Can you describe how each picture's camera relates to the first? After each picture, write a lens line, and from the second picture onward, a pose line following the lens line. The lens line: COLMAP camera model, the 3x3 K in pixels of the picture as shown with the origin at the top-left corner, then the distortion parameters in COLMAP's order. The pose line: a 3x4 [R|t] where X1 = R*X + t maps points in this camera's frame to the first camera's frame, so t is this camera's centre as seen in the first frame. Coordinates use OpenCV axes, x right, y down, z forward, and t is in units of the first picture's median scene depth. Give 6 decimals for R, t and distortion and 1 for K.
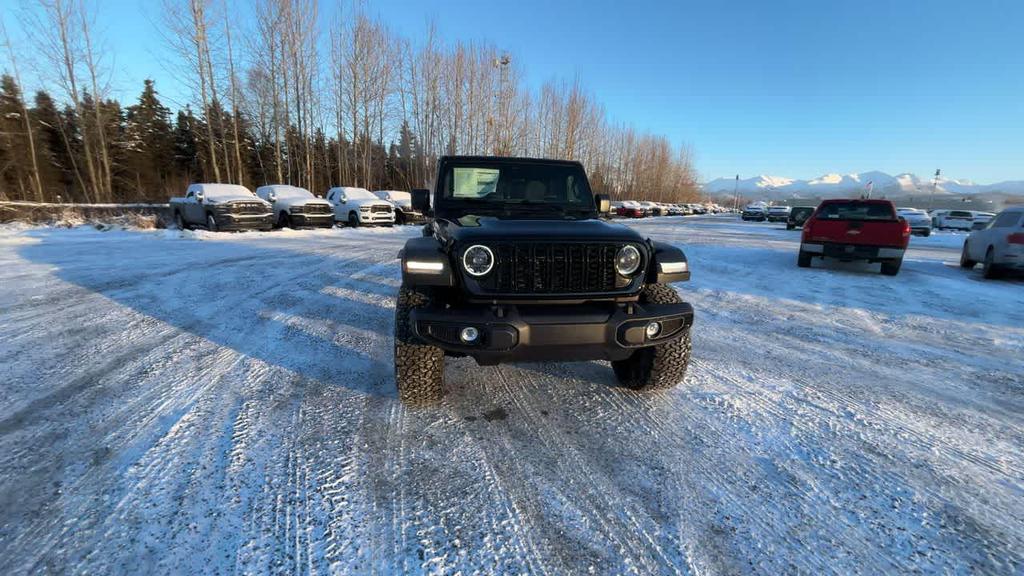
lens RADIAL K [[395.3, 0, 510.2], [0, 395.3, 286.8], [0, 0, 1]] dist [-0.001229, 0.000068]
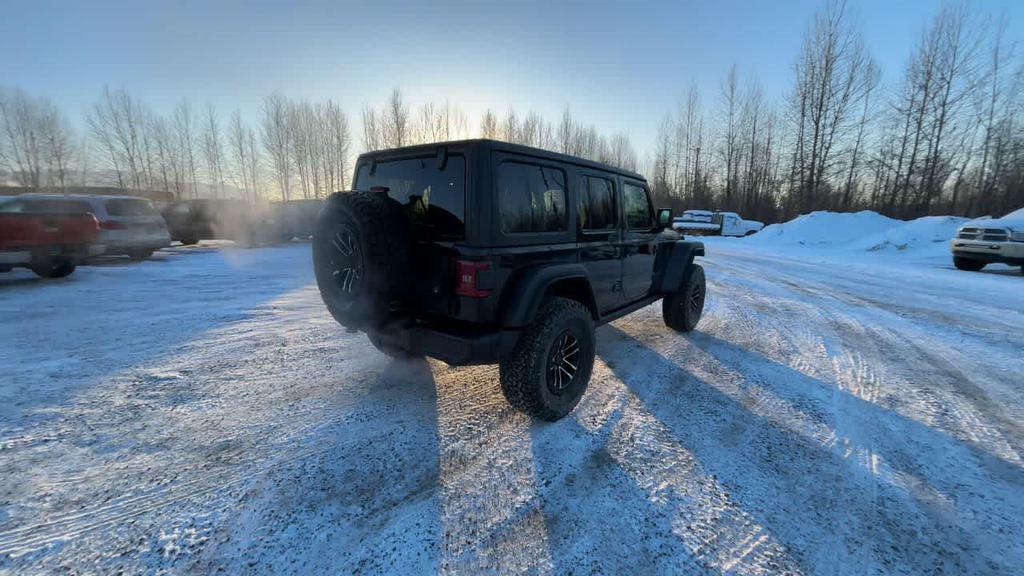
lens RADIAL K [[395.3, 0, 509.6], [0, 395.3, 283.9], [0, 0, 1]] dist [-0.001229, 0.000068]
pose [[-0.640908, -0.170259, 0.748497, -0.698761], [0.119850, 0.940938, 0.316656, -0.389591], [-0.758204, 0.292655, -0.582650, 1.754256]]
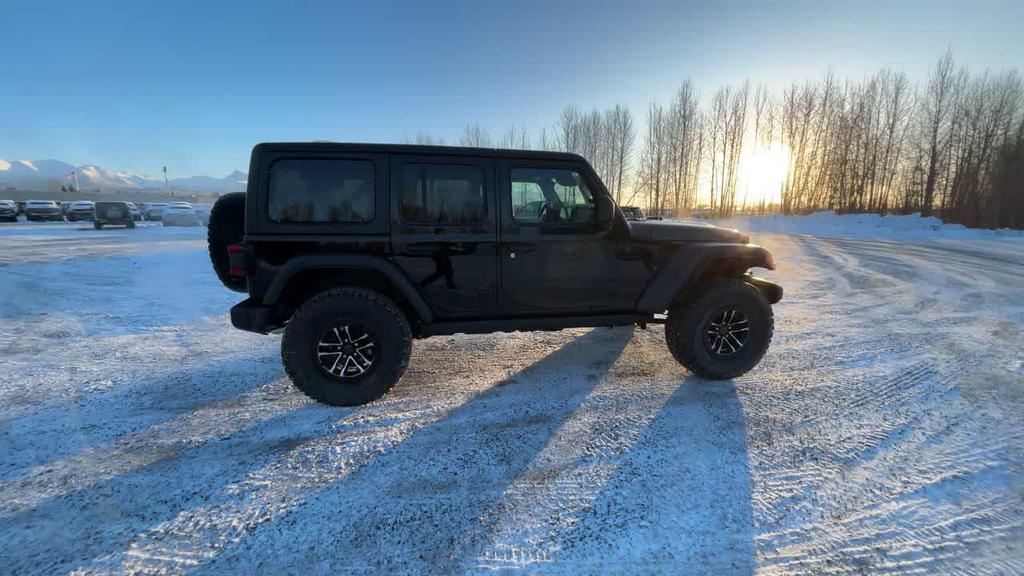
lens RADIAL K [[395.3, 0, 510.3], [0, 395.3, 284.3], [0, 0, 1]] dist [-0.001229, 0.000068]
pose [[0.005870, -0.209019, 0.977894, -0.912434], [0.197695, 0.958852, 0.203762, -0.239625], [-0.980246, 0.192129, 0.046951, 1.021534]]
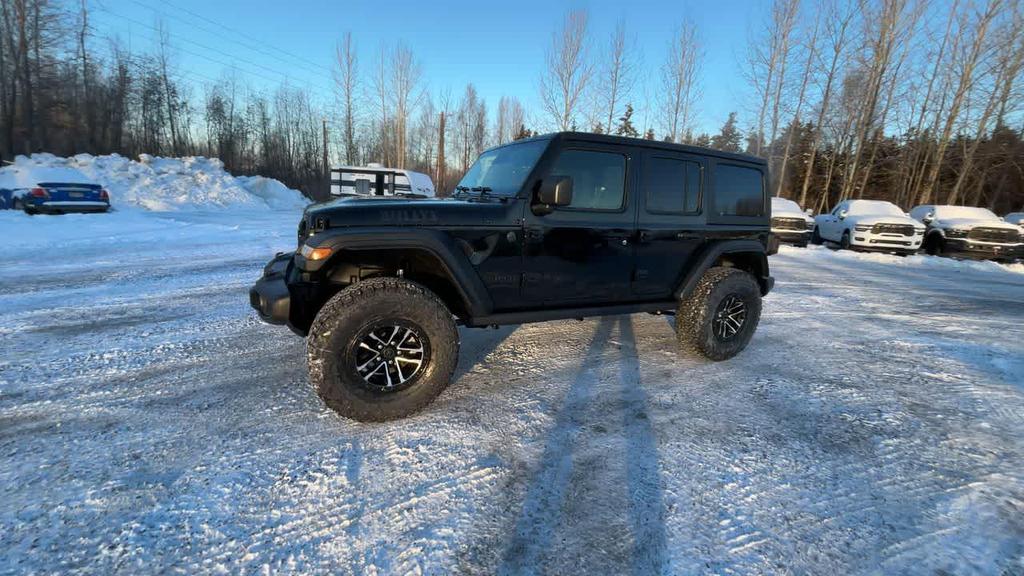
lens RADIAL K [[395.3, 0, 509.8], [0, 395.3, 287.3], [0, 0, 1]] dist [-0.001229, 0.000068]
pose [[0.273449, 0.203448, -0.940125, 0.810353], [-0.243732, 0.960134, 0.136885, -0.118359], [0.930495, 0.191707, 0.312134, 0.702006]]
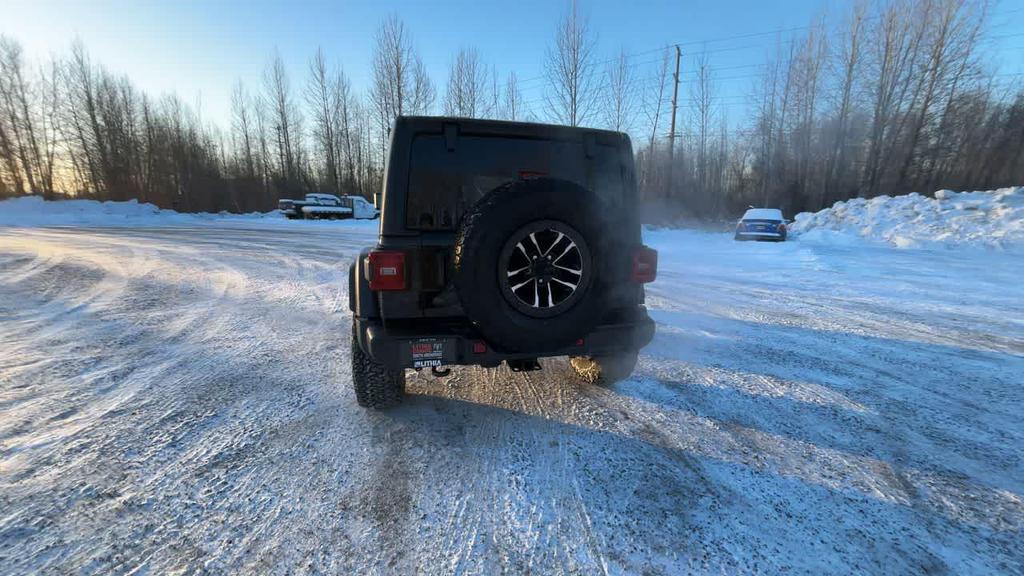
lens RADIAL K [[395.3, 0, 509.5], [0, 395.3, 287.8], [0, 0, 1]] dist [-0.001229, 0.000068]
pose [[-0.995635, -0.024430, -0.090080, -0.024275], [-0.058237, 0.916816, 0.395039, -0.419420], [0.072936, 0.398561, -0.914237, 2.001574]]
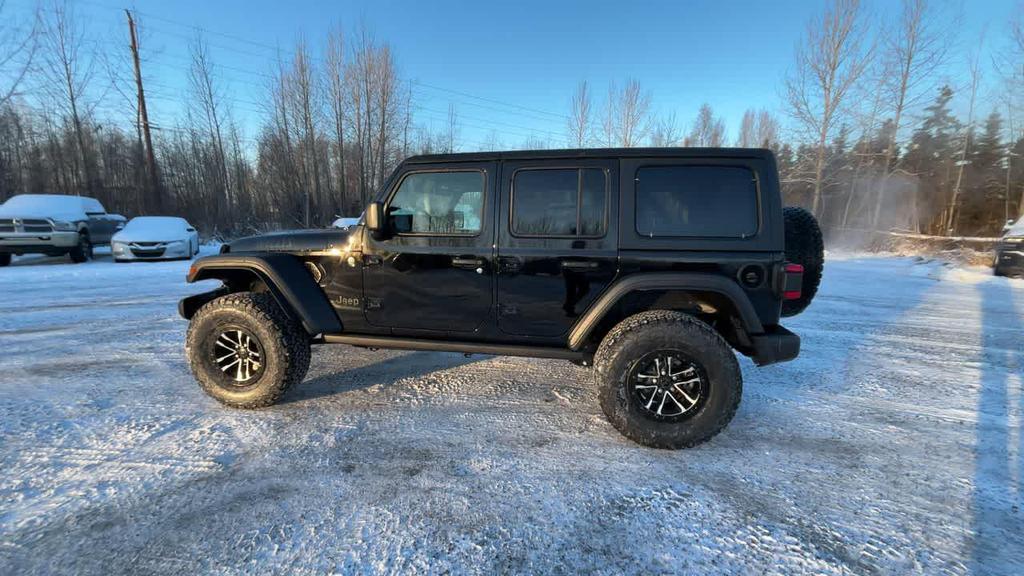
lens RADIAL K [[395.3, 0, 510.7], [0, 395.3, 287.0], [0, 0, 1]] dist [-0.001229, 0.000068]
pose [[-0.314510, 0.127391, -0.940667, 0.748070], [-0.211713, 0.956580, 0.200331, -0.259475], [0.925344, 0.262157, -0.273883, 1.326122]]
